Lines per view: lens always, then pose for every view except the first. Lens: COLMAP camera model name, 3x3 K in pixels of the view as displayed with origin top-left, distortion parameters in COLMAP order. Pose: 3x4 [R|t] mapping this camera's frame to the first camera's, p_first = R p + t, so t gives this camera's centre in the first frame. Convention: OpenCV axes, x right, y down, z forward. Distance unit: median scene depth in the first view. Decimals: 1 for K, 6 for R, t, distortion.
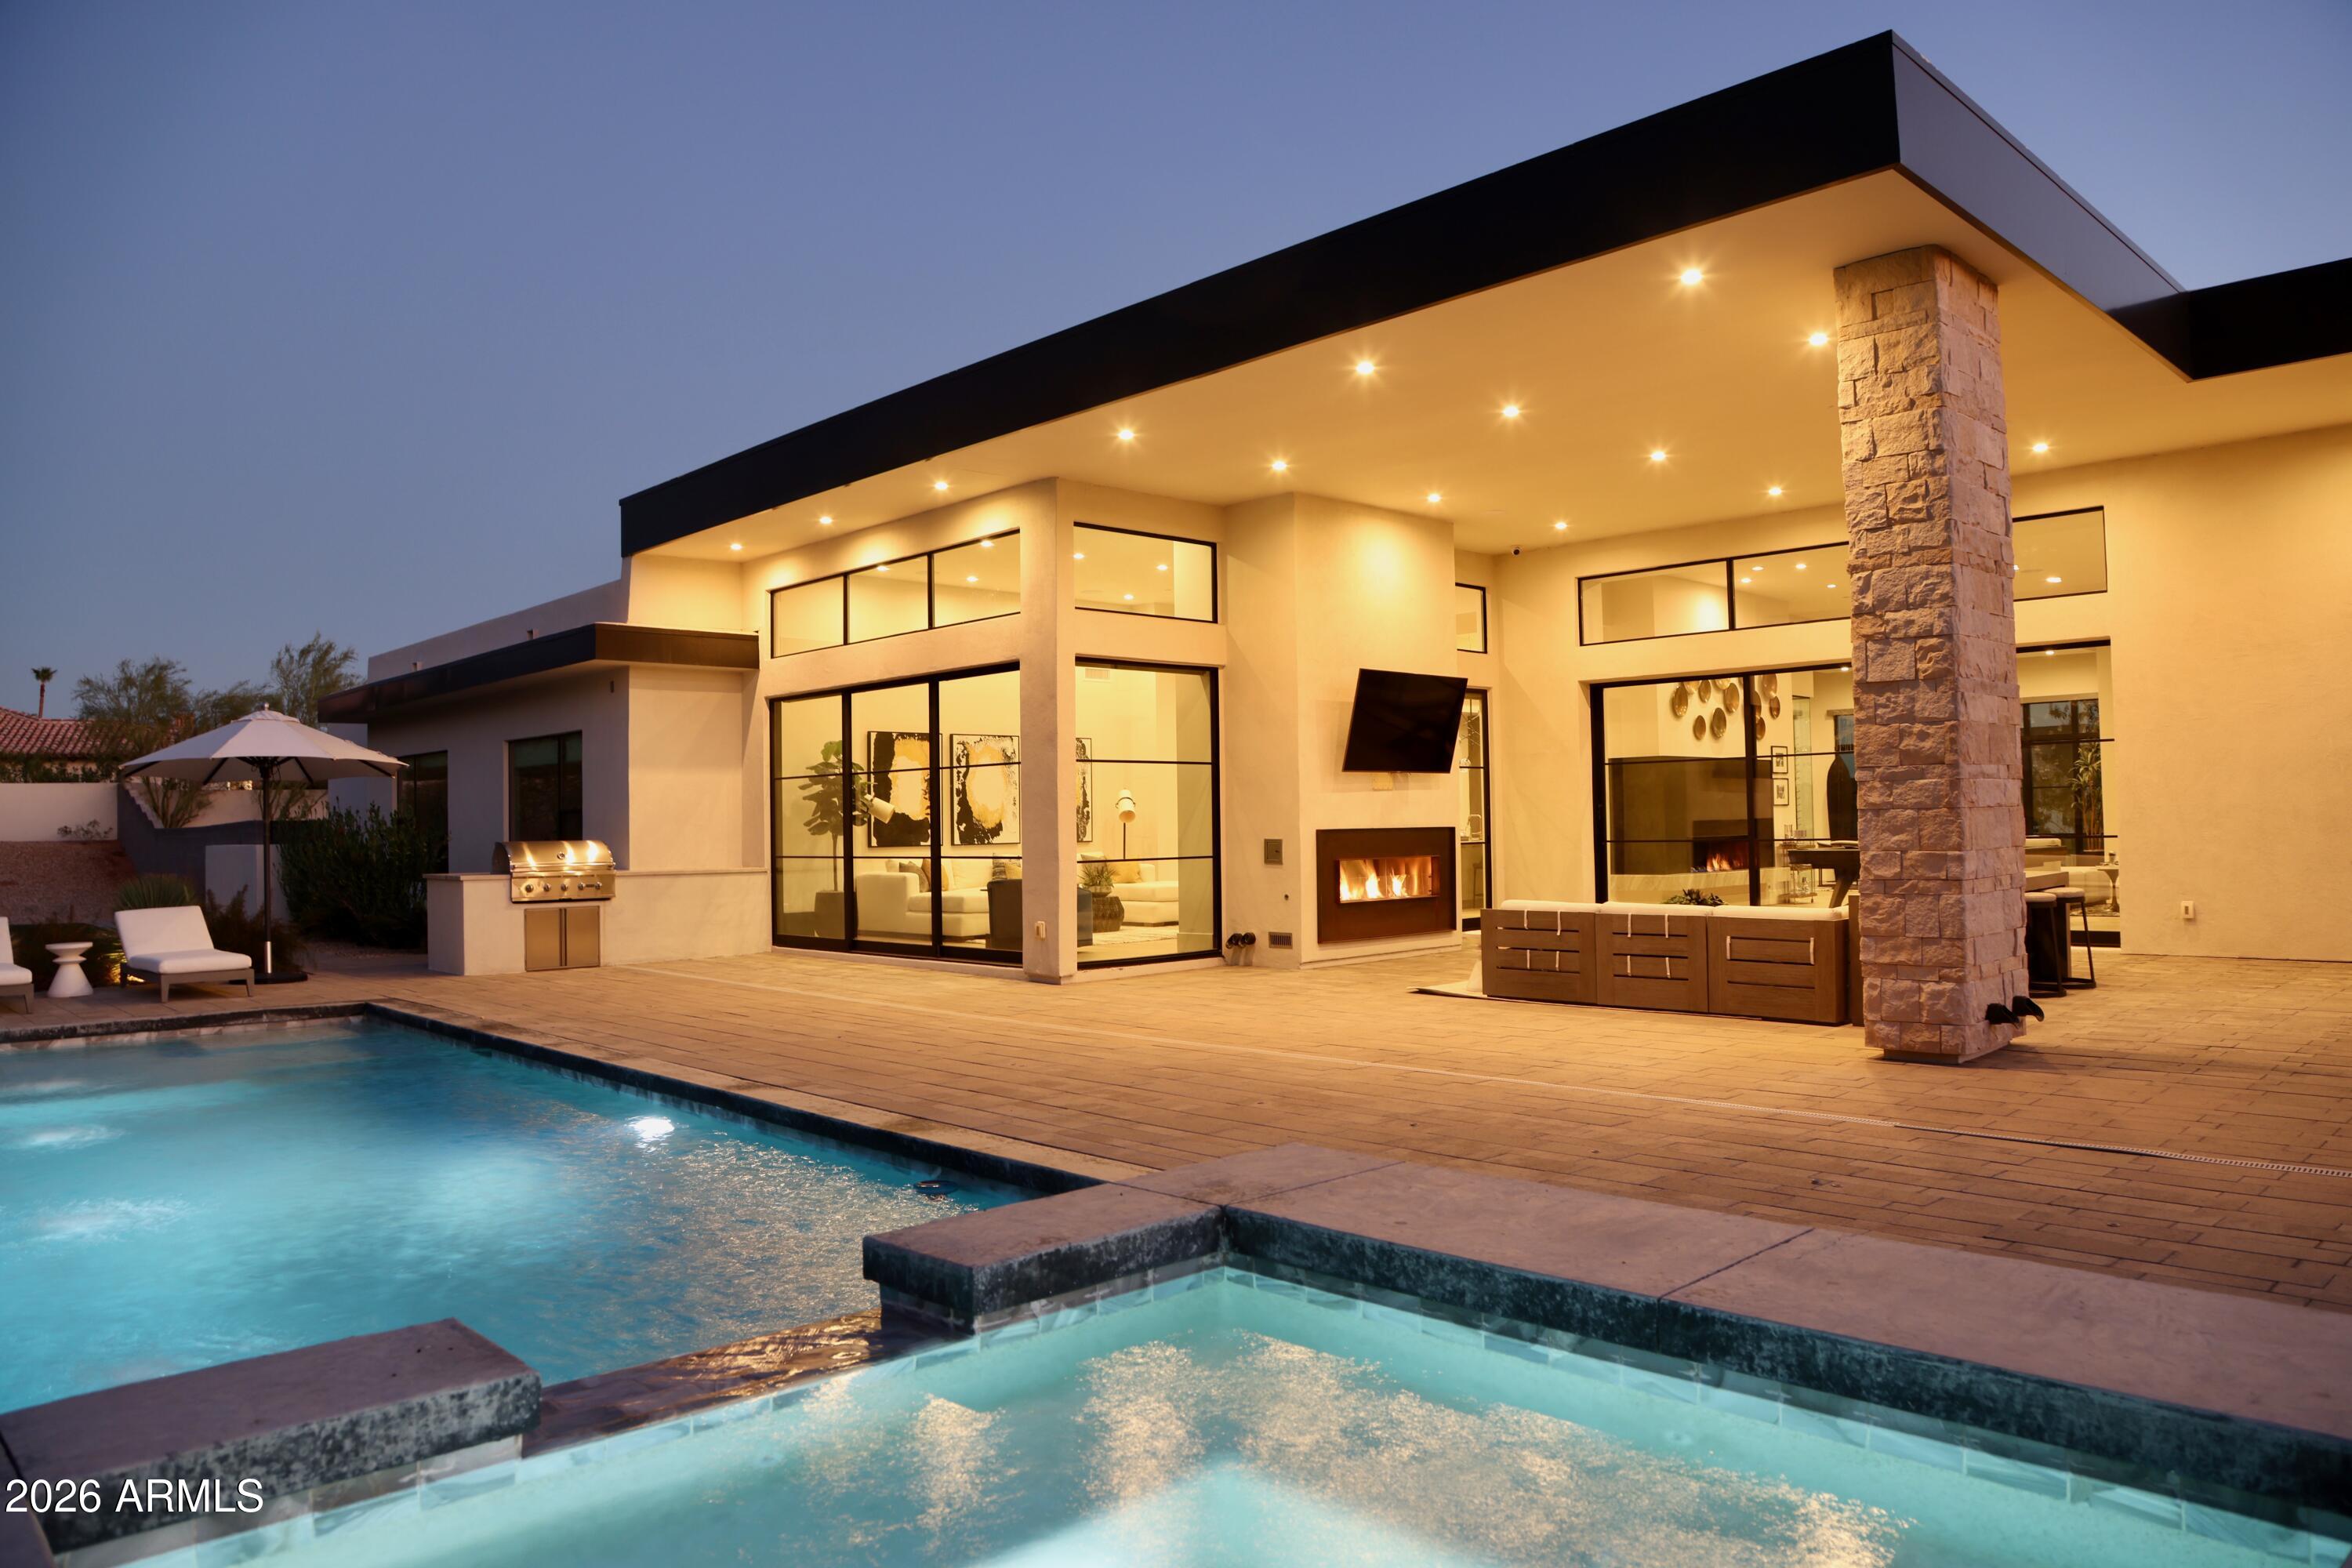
lens RADIAL K [[1579.0, 0, 1176.4], [0, 1579.0, 789.0], [0, 0, 1]] dist [-0.005503, -0.000383]
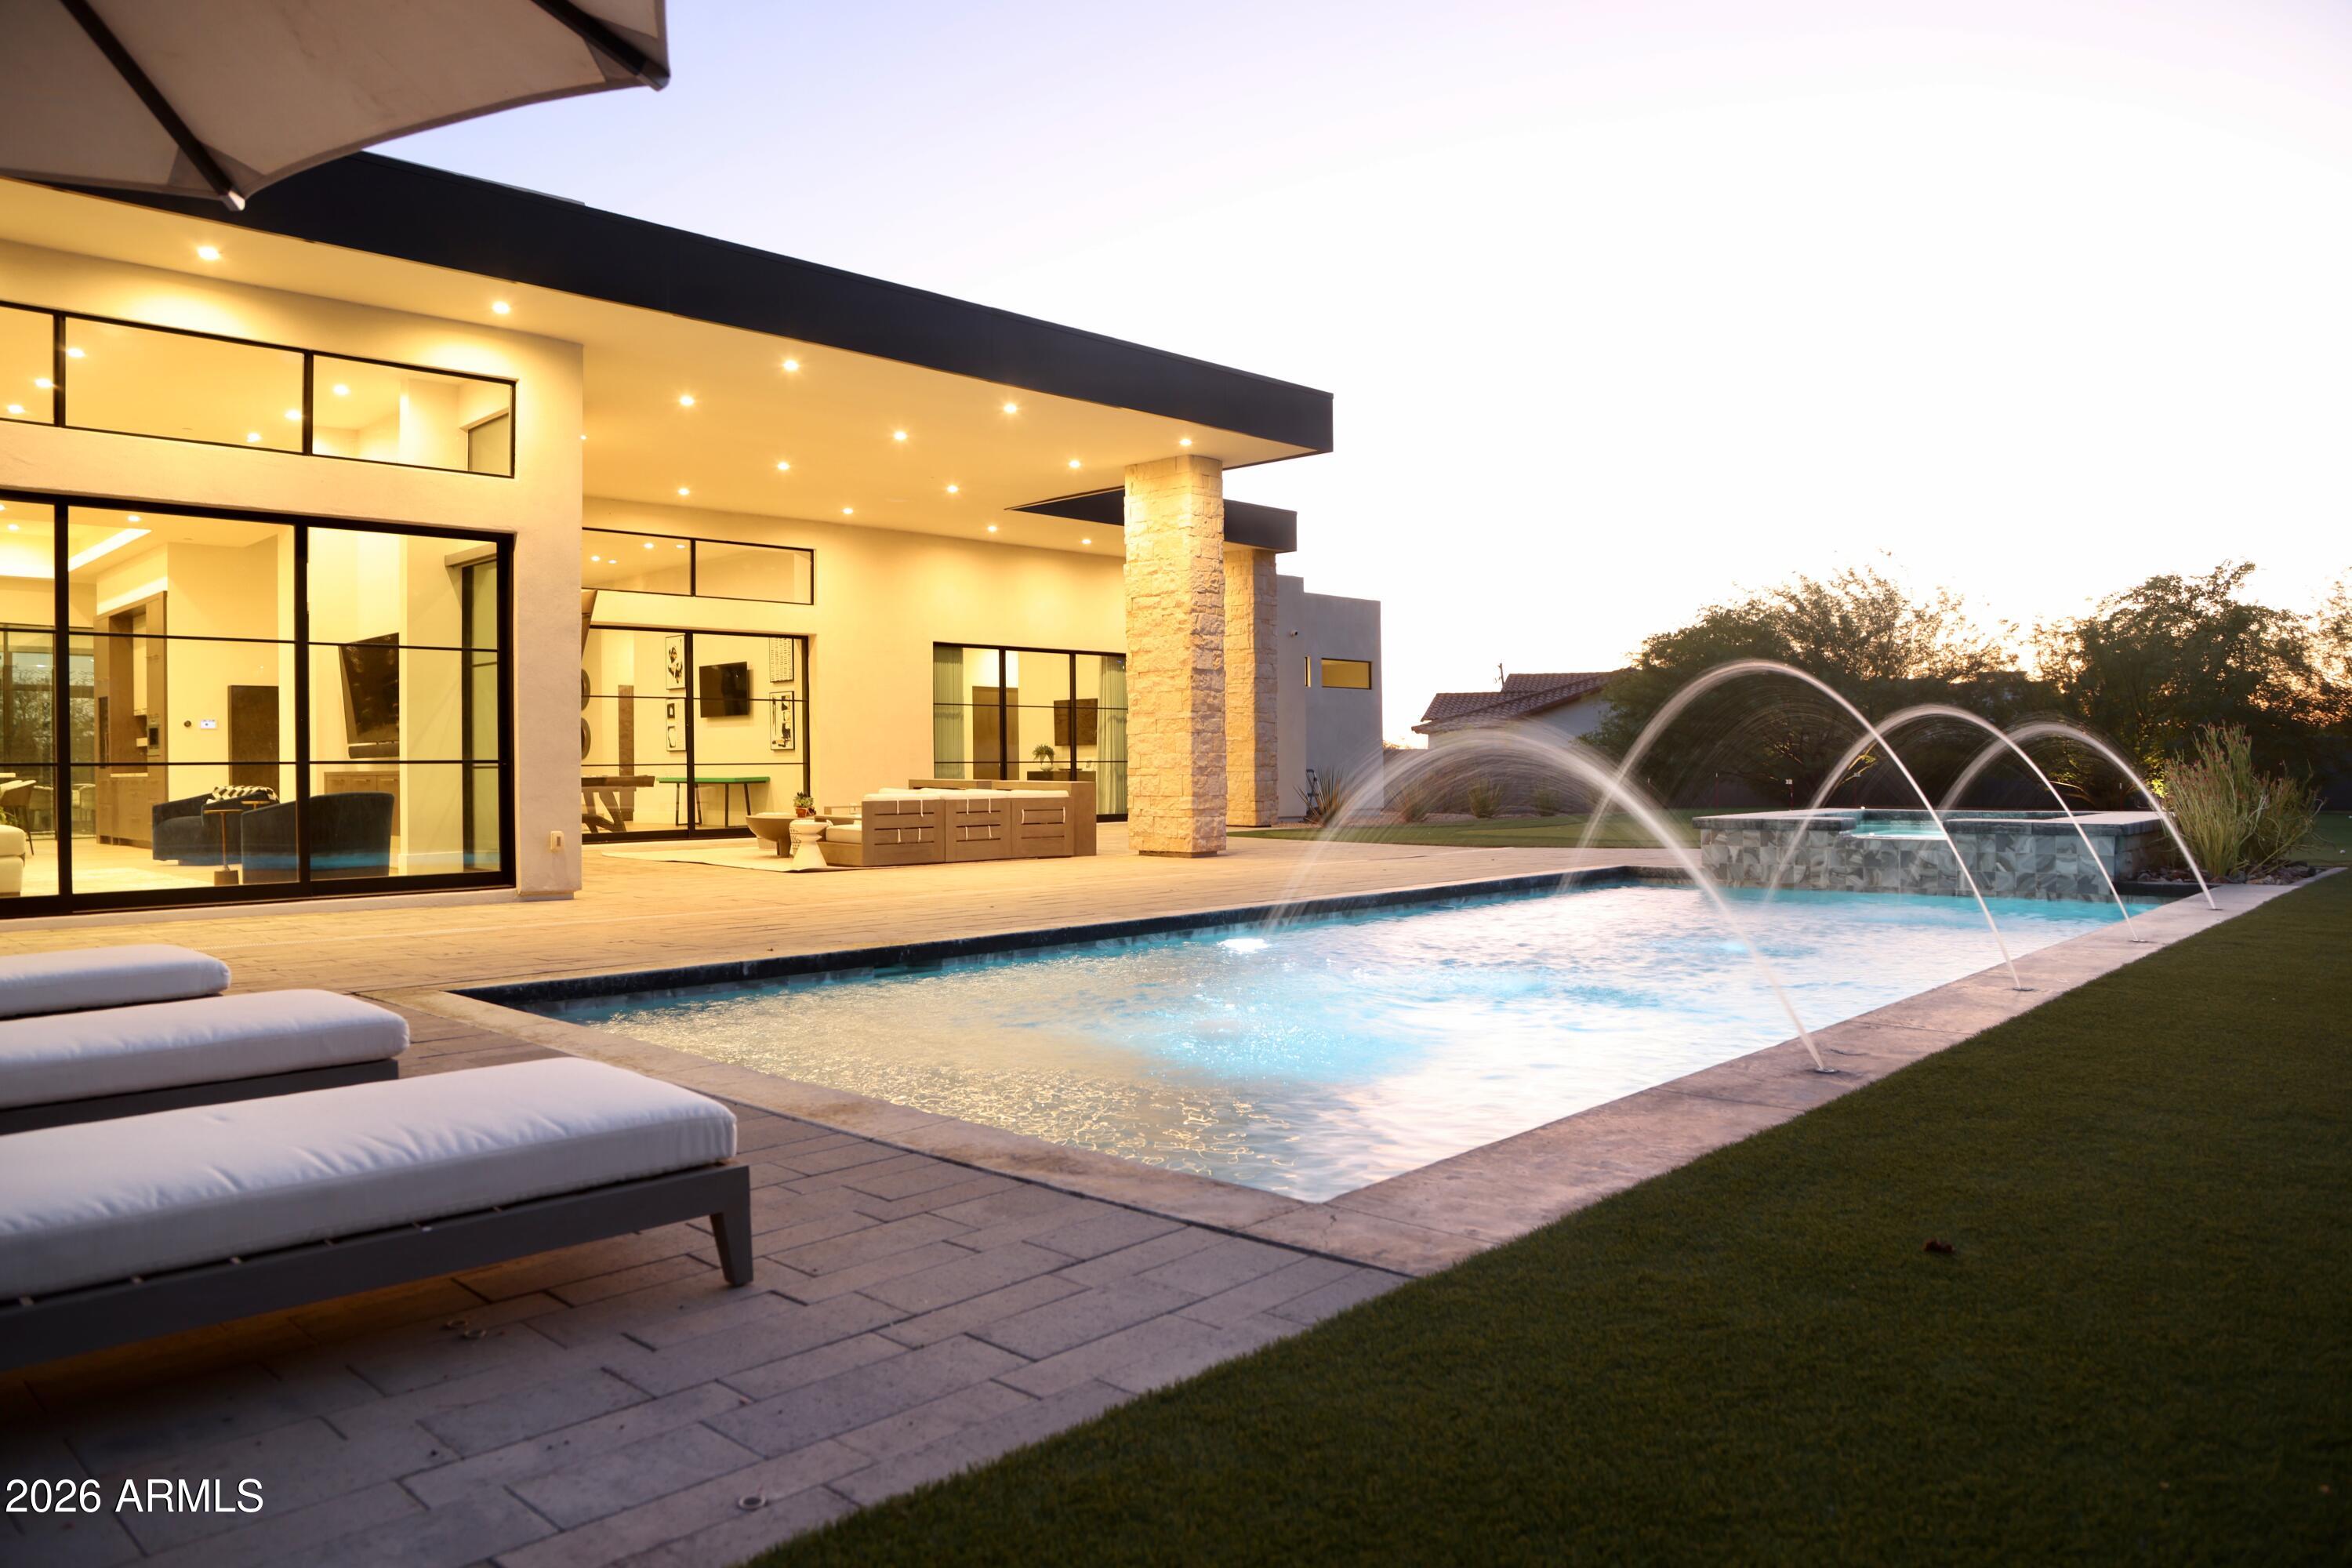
lens RADIAL K [[1579.0, 0, 1176.6], [0, 1579.0, 777.9], [0, 0, 1]] dist [-0.005503, -0.000383]
pose [[-0.002847, 0.008904, 0.999956, -1.248615], [-0.016548, 0.999823, -0.008950, 0.071133], [-0.999859, -0.016573, -0.002699, 0.828262]]
